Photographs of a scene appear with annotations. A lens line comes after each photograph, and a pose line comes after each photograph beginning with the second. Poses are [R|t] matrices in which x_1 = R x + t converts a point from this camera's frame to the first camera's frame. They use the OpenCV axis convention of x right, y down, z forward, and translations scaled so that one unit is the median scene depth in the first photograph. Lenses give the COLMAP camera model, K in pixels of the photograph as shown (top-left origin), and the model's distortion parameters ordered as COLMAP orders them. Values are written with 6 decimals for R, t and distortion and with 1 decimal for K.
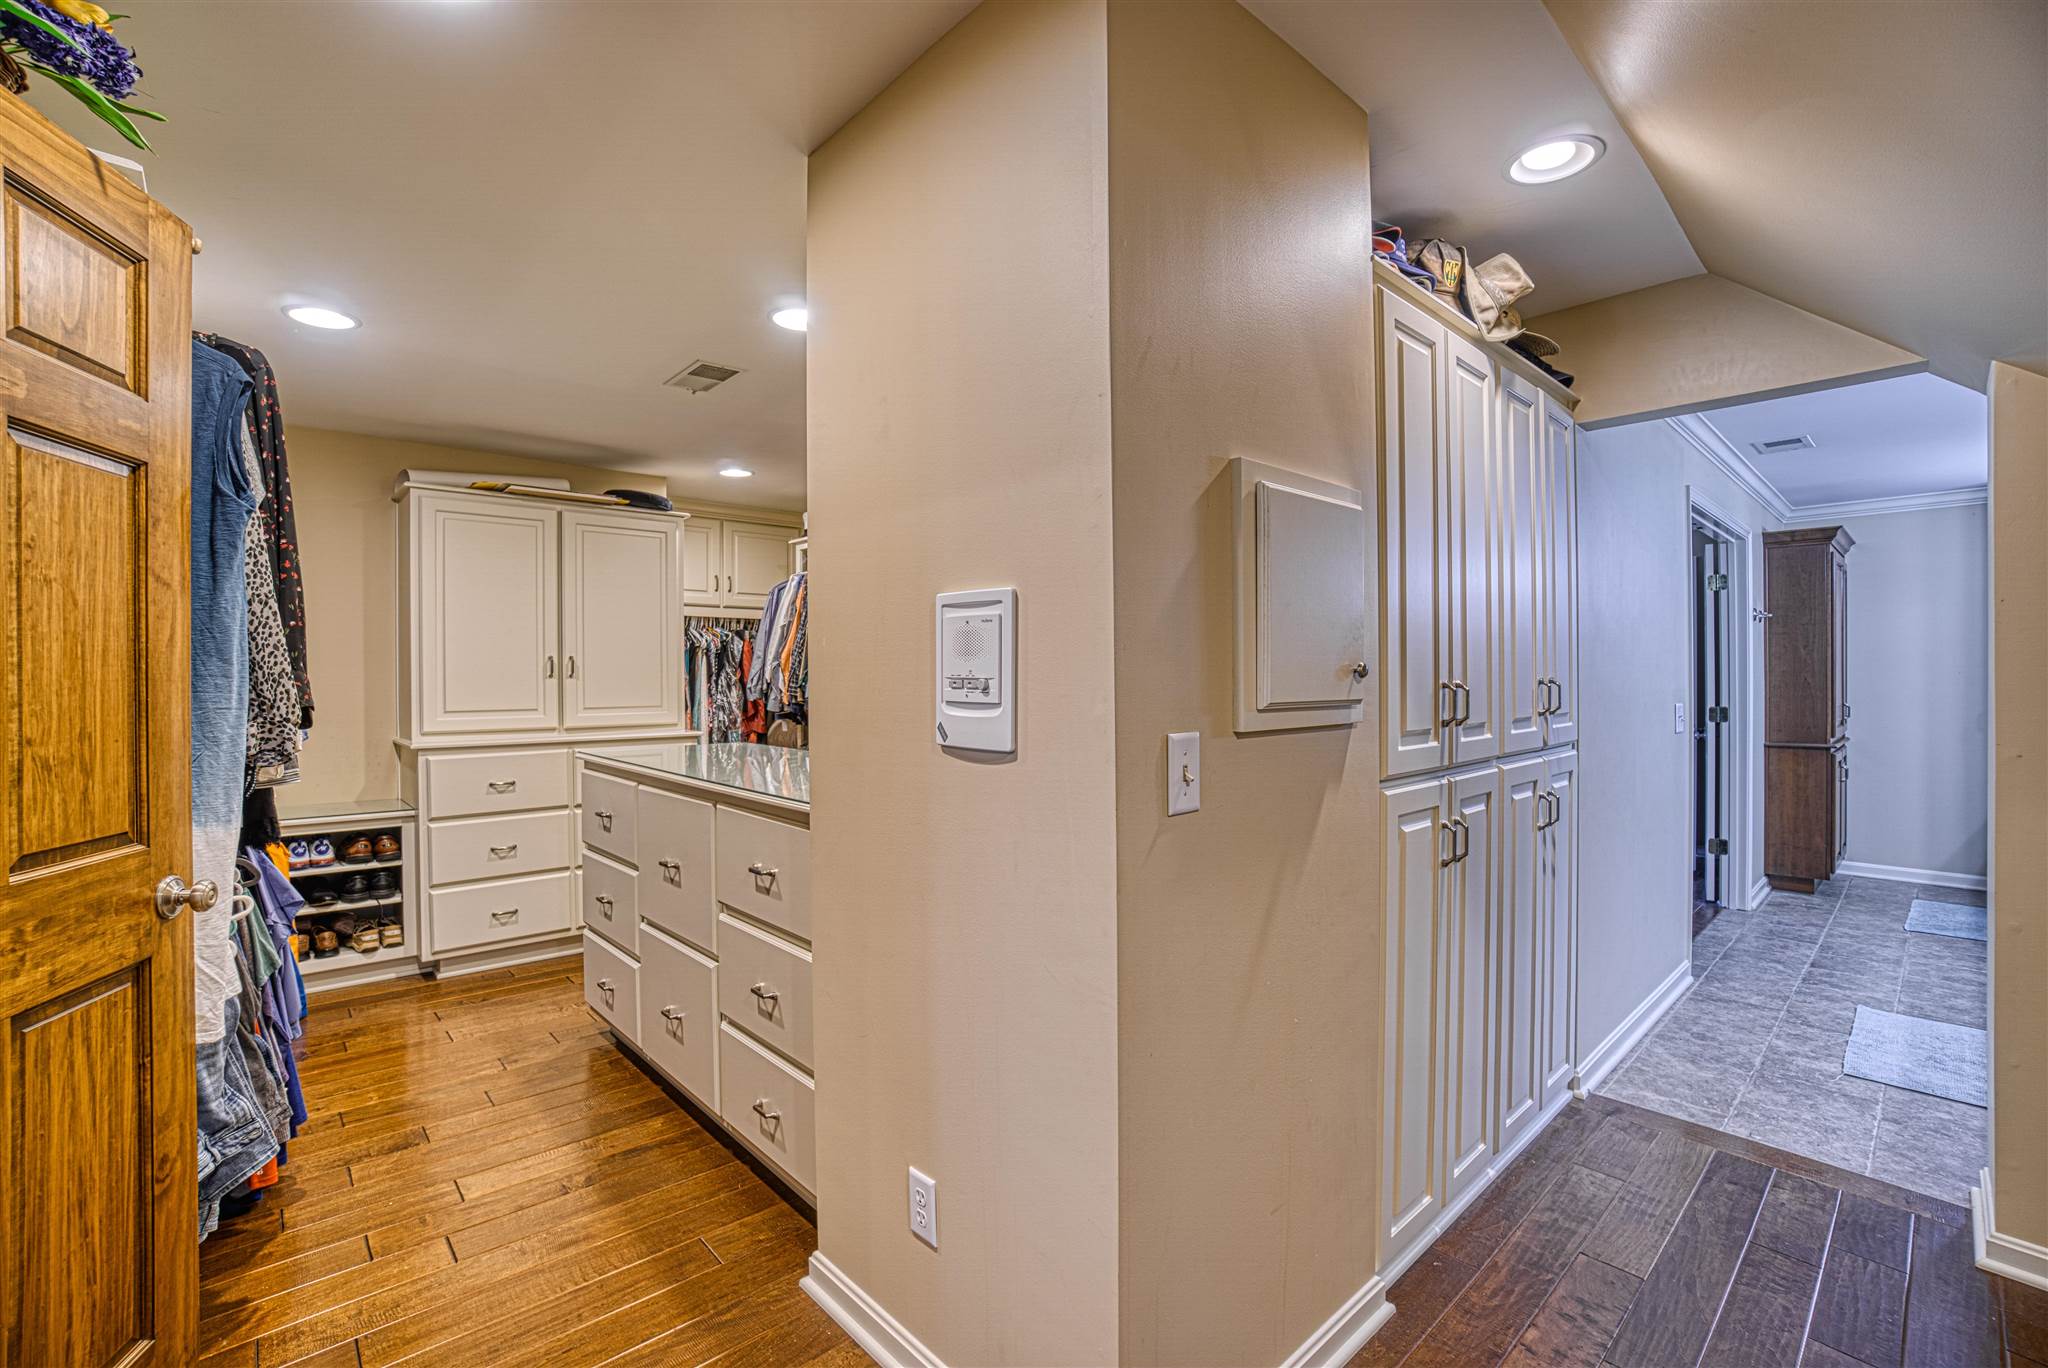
lens RADIAL K [[886.5, 0, 1010.5], [0, 886.5, 689.1], [0, 0, 1]] dist [-0.043137, 0.011351]
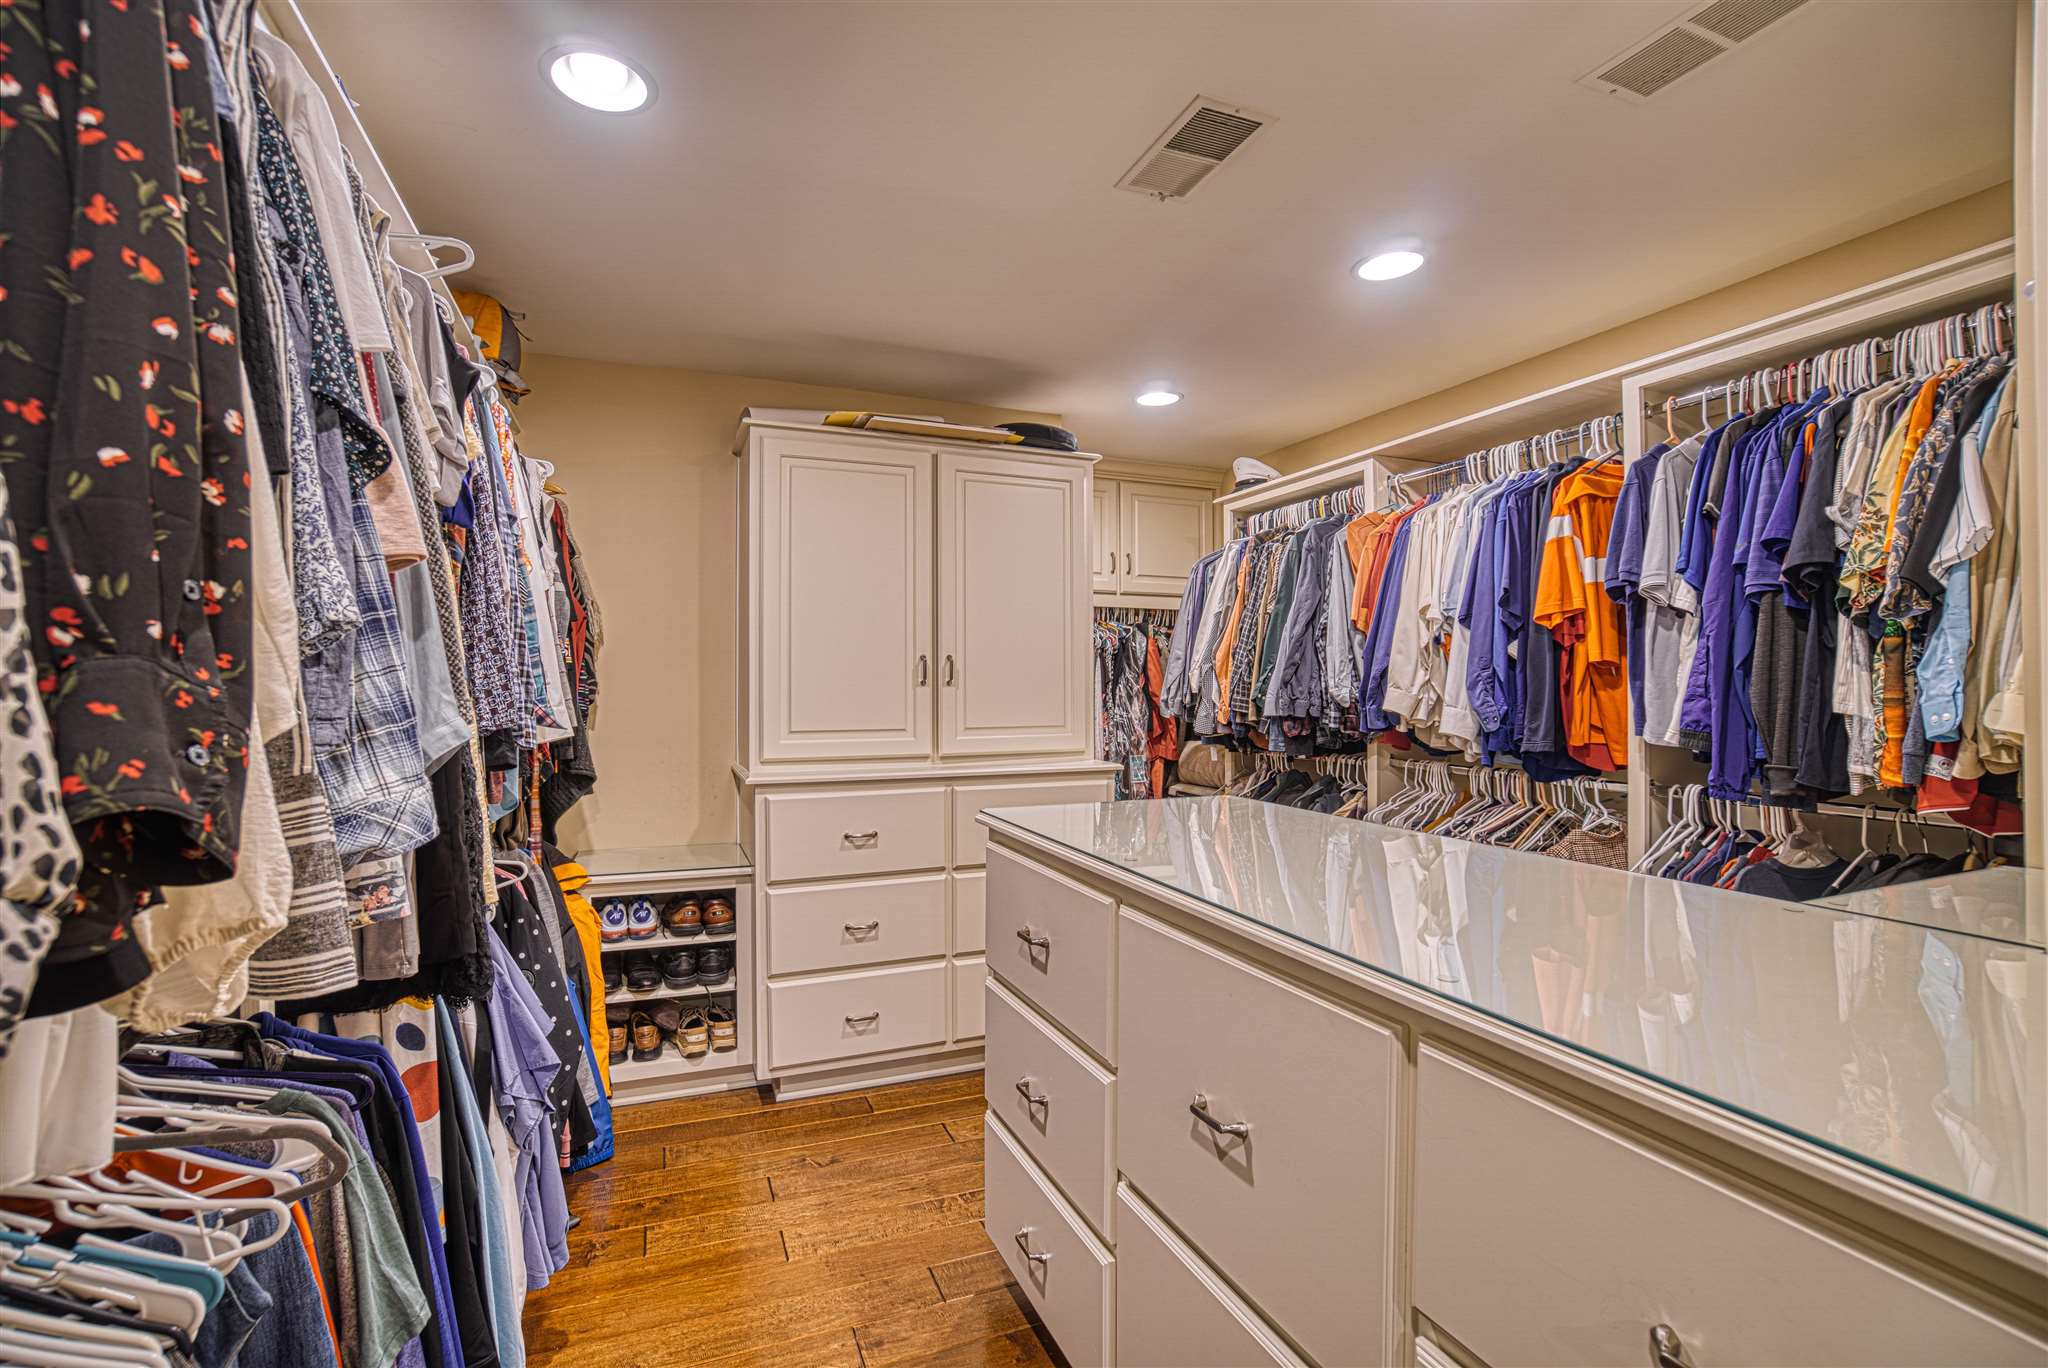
lens RADIAL K [[886.5, 0, 1035.7], [0, 886.5, 684.8], [0, 0, 1]] dist [-0.043137, 0.011351]
pose [[0.947694, 0.001655, -0.319175, -0.223639], [-0.006201, 0.999893, -0.013227, -0.005135], [0.319119, 0.014514, 0.947603, 0.373764]]
